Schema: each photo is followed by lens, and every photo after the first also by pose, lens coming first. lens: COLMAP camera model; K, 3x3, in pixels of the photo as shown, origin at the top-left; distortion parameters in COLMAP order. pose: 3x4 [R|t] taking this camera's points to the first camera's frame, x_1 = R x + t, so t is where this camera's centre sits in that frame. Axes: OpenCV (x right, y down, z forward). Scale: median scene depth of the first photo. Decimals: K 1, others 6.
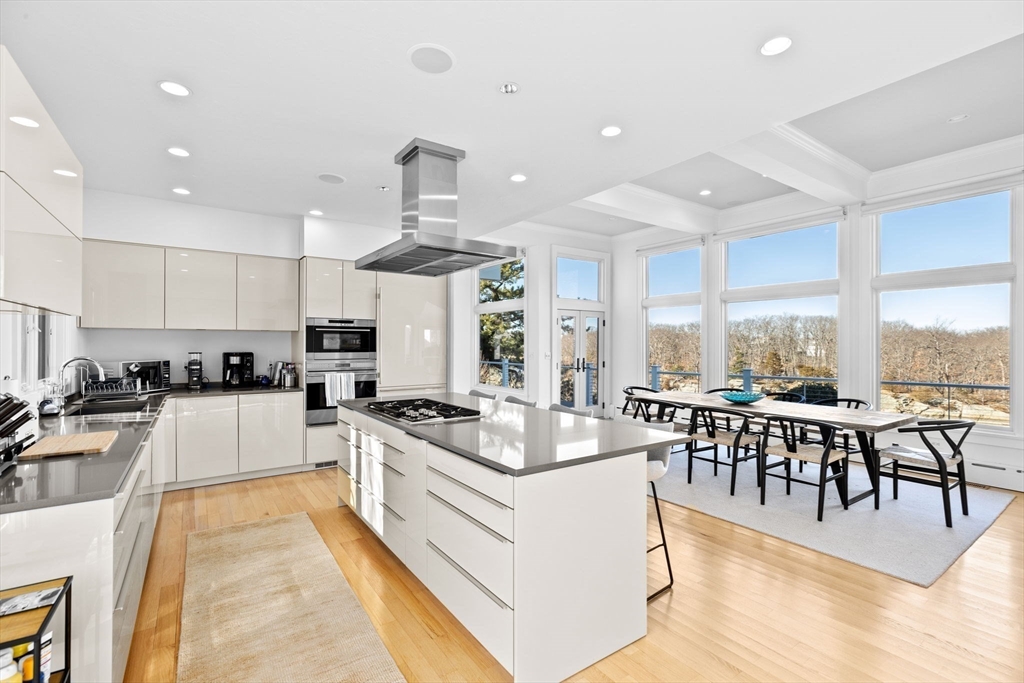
lens RADIAL K [[458.4, 0, 512.0], [0, 458.4, 341.5], [0, 0, 1]] dist [-0.005433, -0.000017]
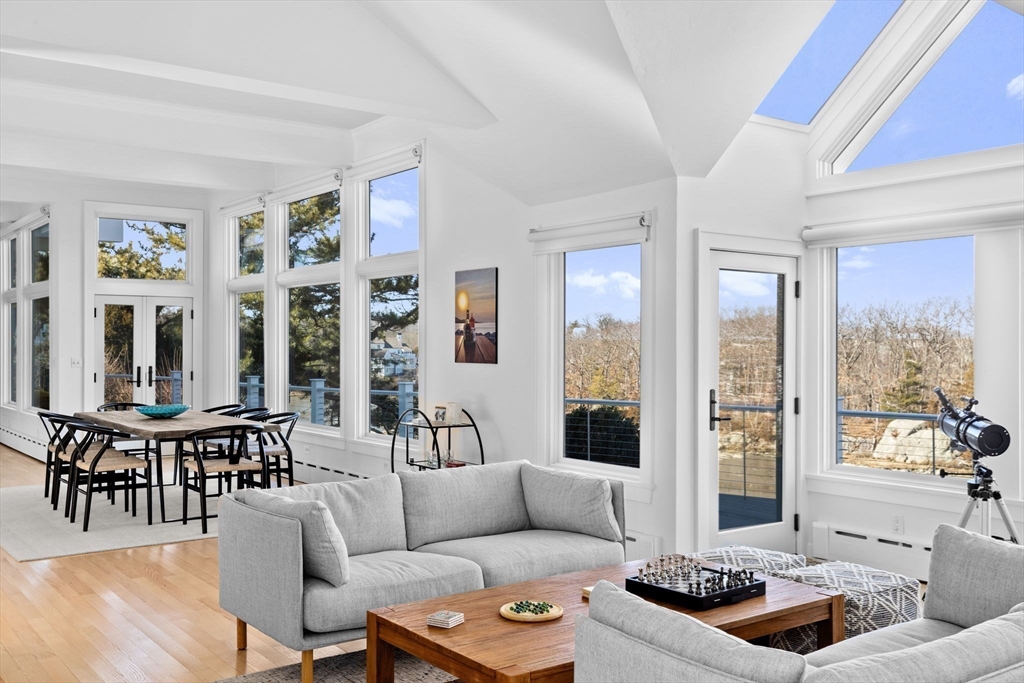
lens RADIAL K [[977.3, 0, 512.0], [0, 977.3, 341.5], [0, 0, 1]] dist [0.011367, 0.018355]
pose [[0.999751, -0.000525, 0.022325, 0.694008], [0.000540, 1.000000, -0.000687, 0.000881], [-0.022325, 0.000699, 0.999751, -0.479553]]
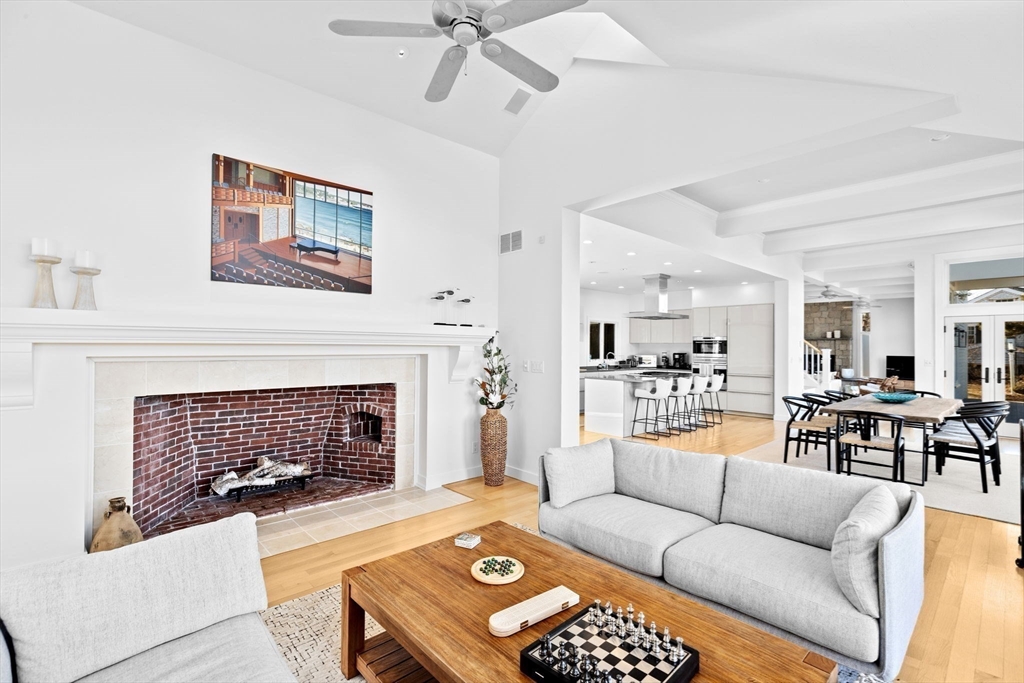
lens RADIAL K [[464.1, 0, 512.0], [0, 464.1, 341.5], [0, 0, 1]] dist [0.002320, 0.001071]
pose [[0.143246, -0.011381, -0.989622, 0.968531], [-0.005741, 0.999907, -0.012330, 0.001135], [0.989670, 0.007448, 0.143167, -0.069587]]
